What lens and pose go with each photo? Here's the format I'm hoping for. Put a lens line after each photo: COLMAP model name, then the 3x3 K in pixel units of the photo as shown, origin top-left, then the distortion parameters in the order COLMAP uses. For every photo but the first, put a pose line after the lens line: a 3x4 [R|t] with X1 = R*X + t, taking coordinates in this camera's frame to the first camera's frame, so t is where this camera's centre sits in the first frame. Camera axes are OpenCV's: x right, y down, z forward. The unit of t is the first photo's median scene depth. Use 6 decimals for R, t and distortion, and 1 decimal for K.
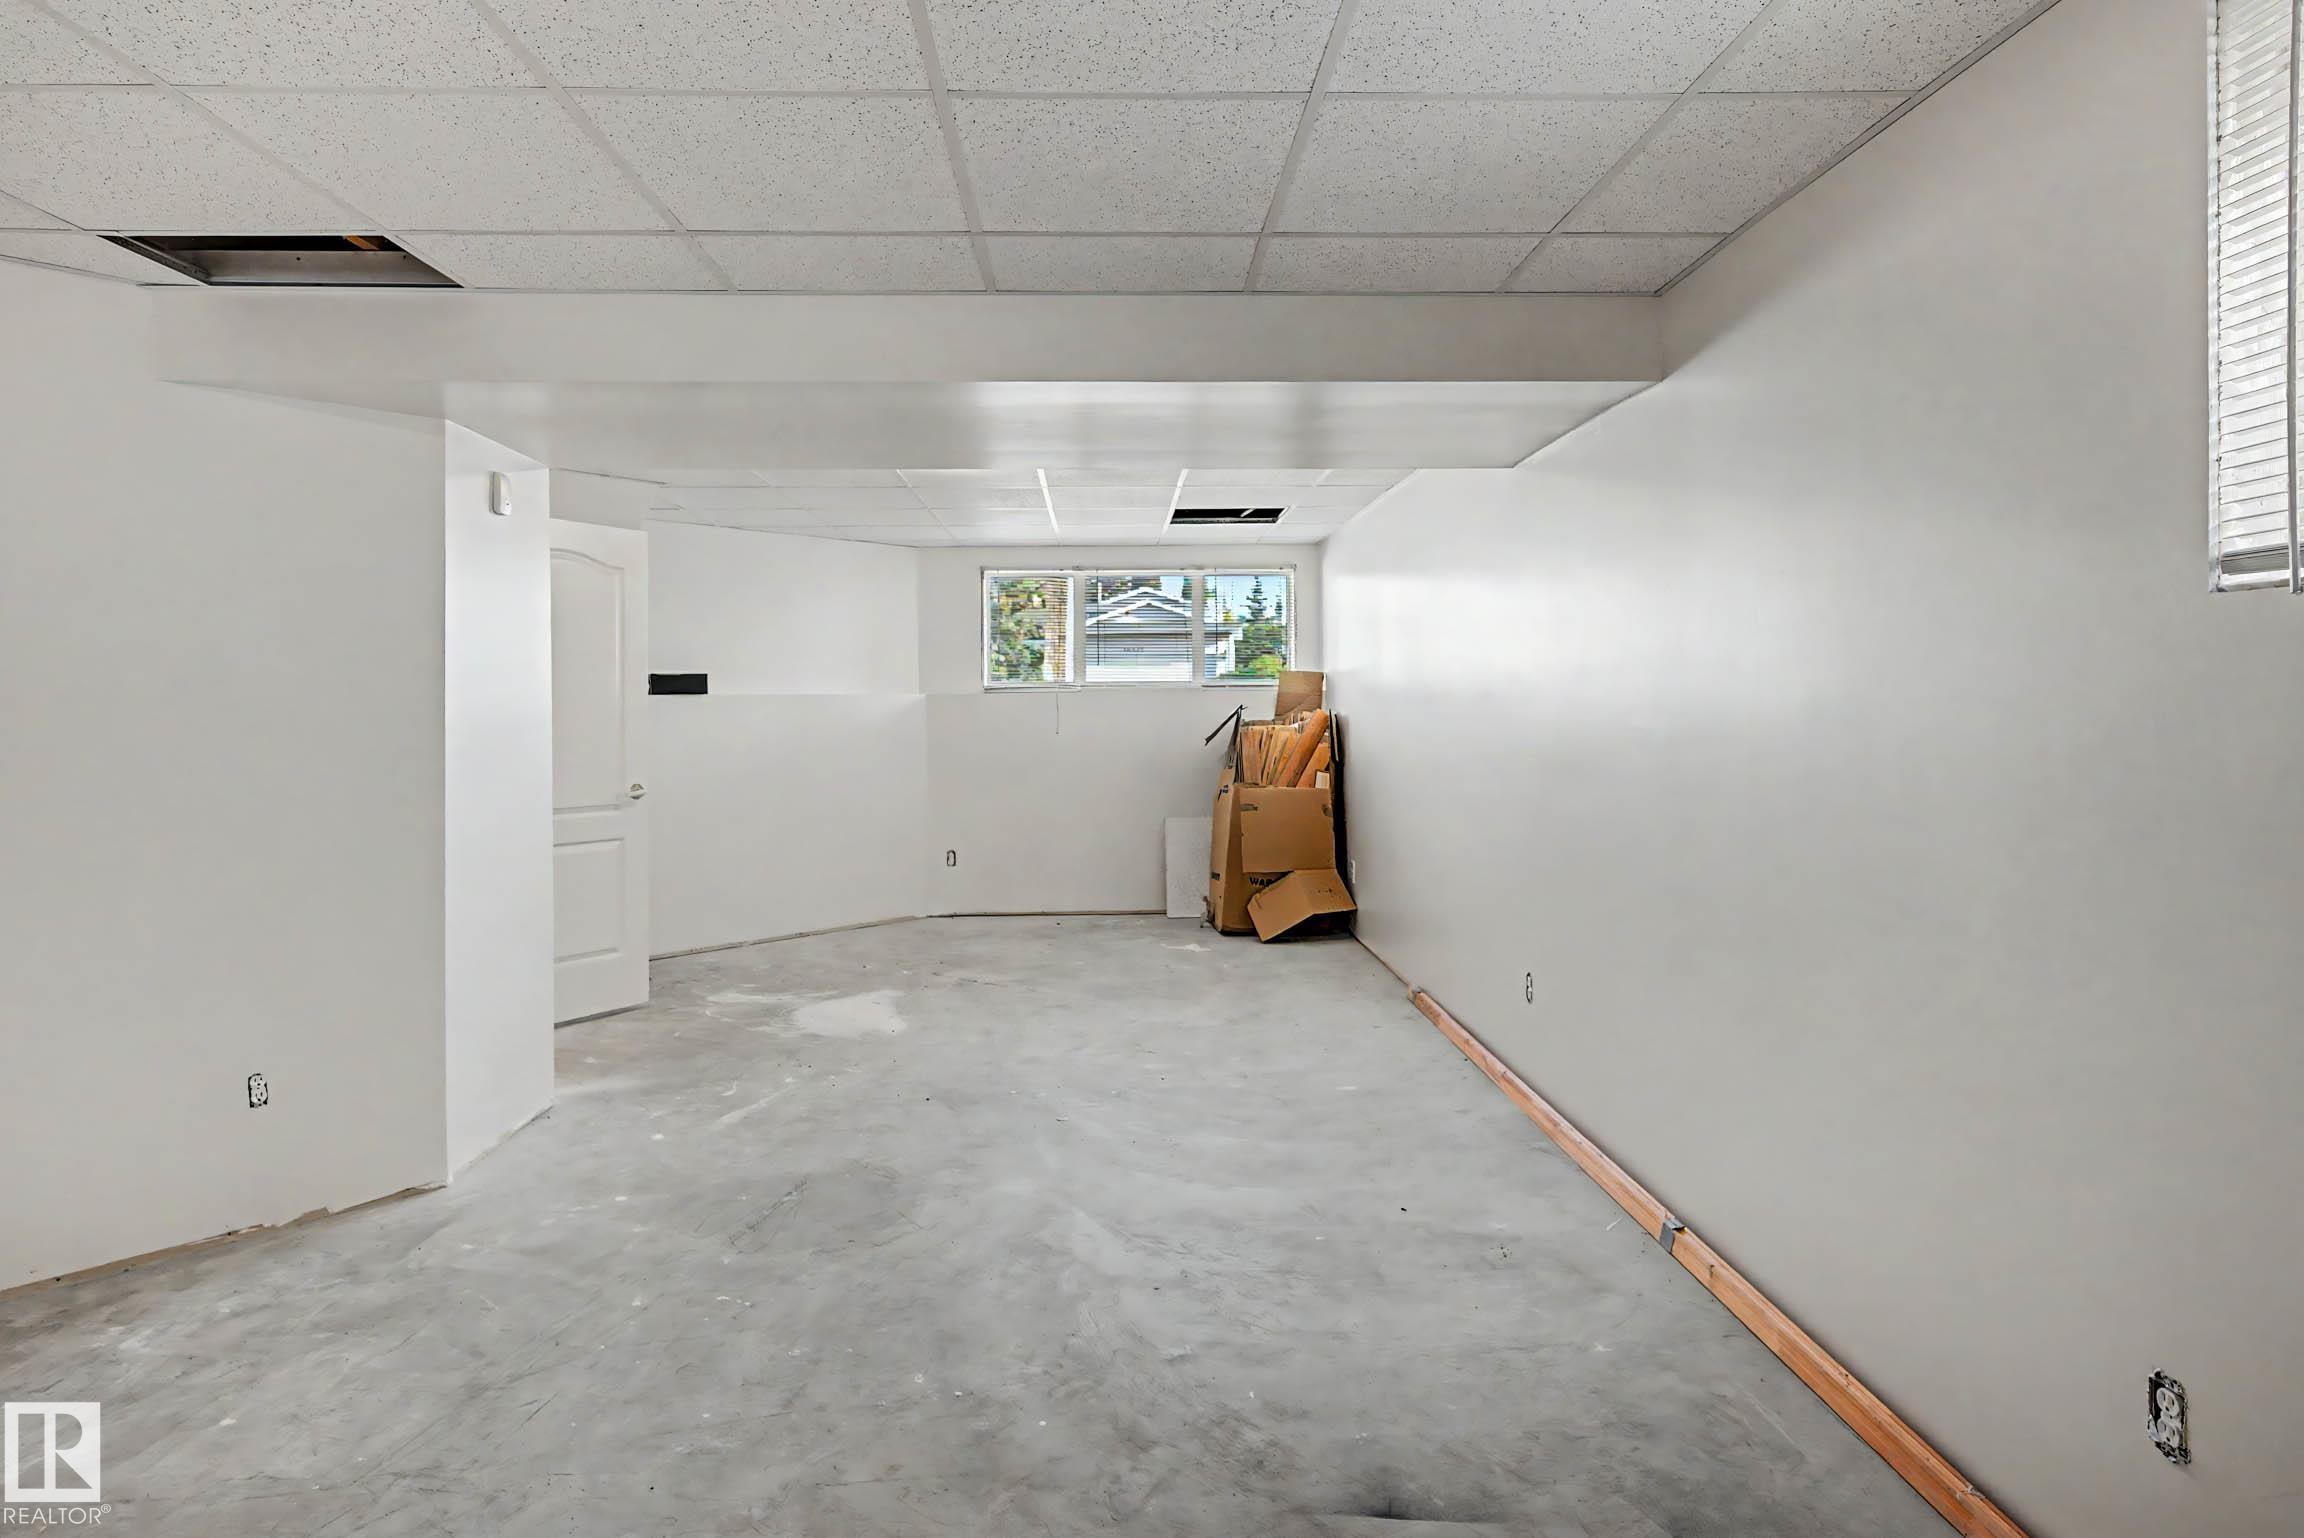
lens RADIAL K [[1281.7, 0, 1157.0], [0, 1281.7, 762.0], [0, 0, 1]] dist [0.003880, 0.000605]
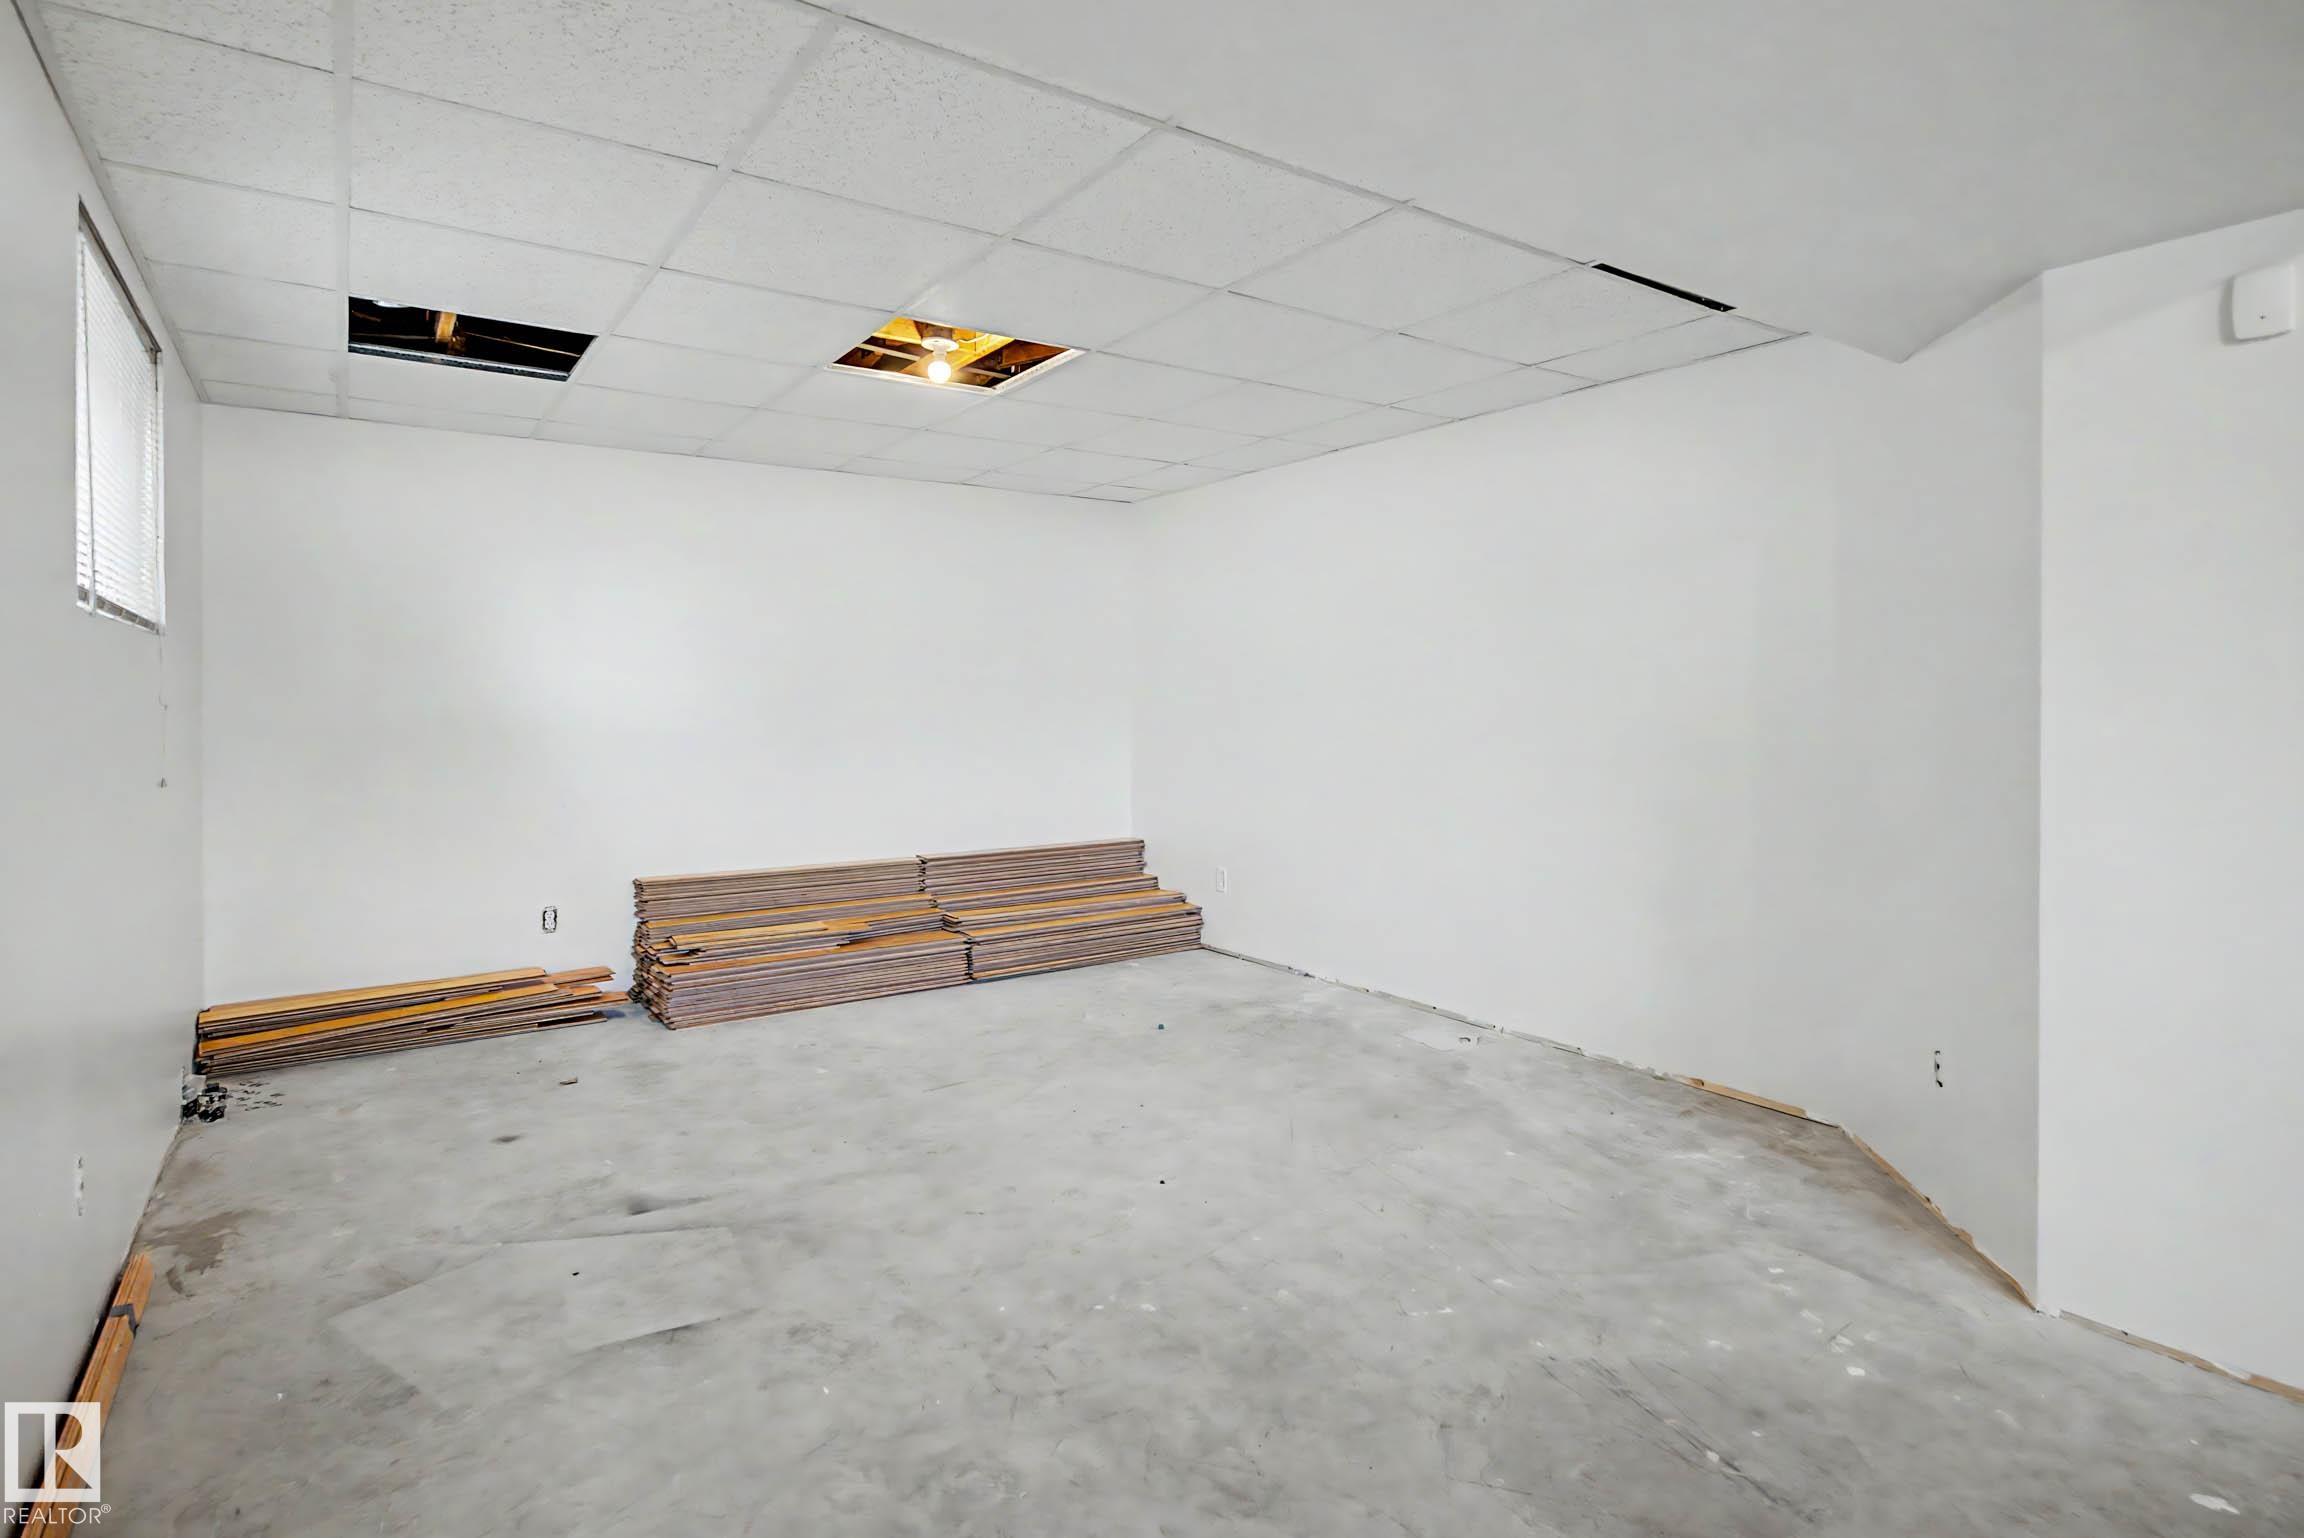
lens RADIAL K [[1158.3, 0, 1143.1], [0, 1158.3, 688.5], [0, 0, 1]] dist [-0.004247, 0.002254]
pose [[-0.844130, 0.008260, -0.536074, 0.284264], [-0.013836, 0.999213, 0.037183, -0.053242], [0.535960, 0.038804, -0.843351, 1.571143]]
